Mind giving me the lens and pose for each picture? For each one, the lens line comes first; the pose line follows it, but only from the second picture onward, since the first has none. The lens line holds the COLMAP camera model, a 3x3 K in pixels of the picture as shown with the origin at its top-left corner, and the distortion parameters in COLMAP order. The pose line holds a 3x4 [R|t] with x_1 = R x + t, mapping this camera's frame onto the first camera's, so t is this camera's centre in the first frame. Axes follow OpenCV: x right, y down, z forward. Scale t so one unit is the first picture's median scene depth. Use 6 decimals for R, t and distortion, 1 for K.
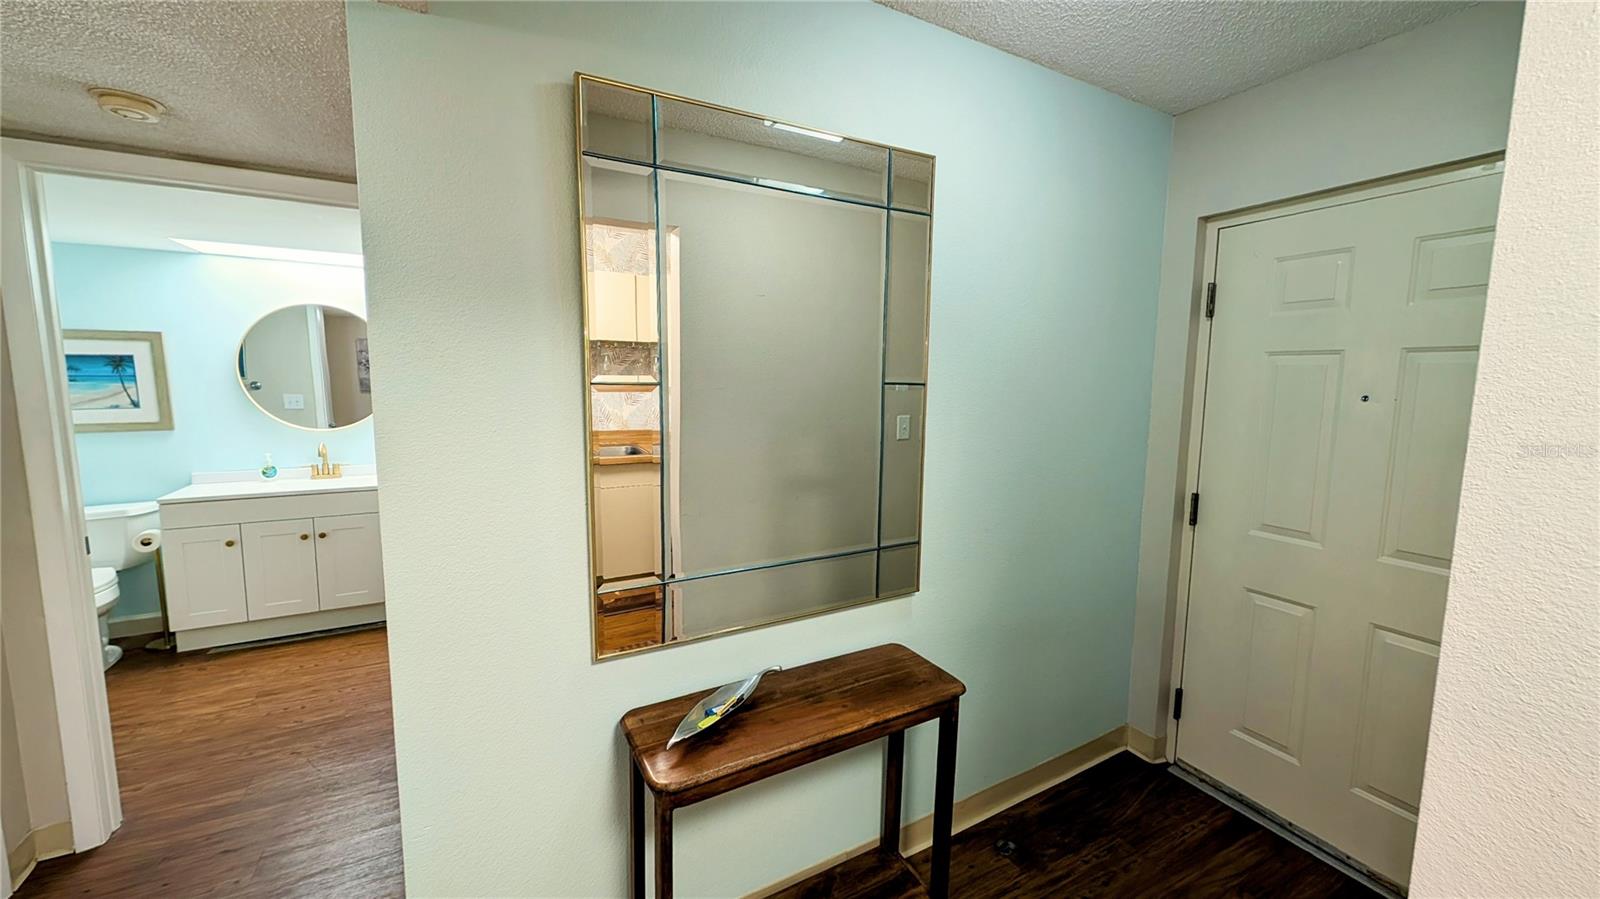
lens RADIAL K [[600.9, 0, 802.6], [0, 600.9, 443.2], [0, 0, 1]] dist [0.000313, -0.000256]
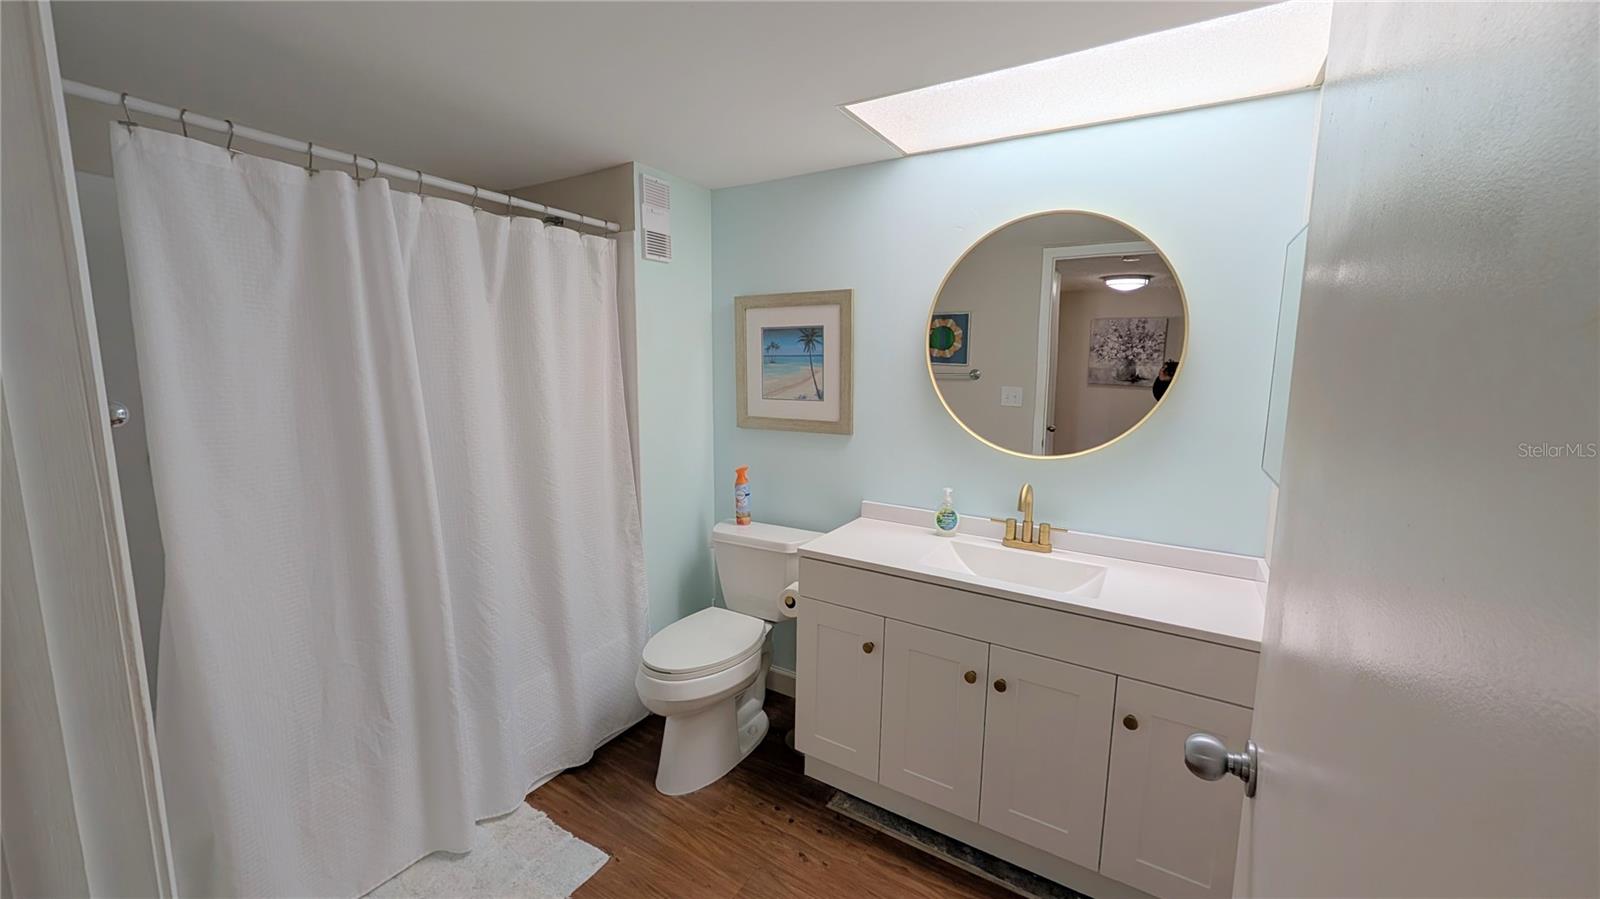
lens RADIAL K [[600.9, 0, 802.6], [0, 600.9, 443.2], [0, 0, 1]] dist [0.000313, -0.000256]
pose [[0.486404, 0.108259, -0.867001, -0.495820], [-0.101046, 0.992606, 0.067255, -0.054436], [0.867872, 0.054894, 0.493746, 0.634574]]
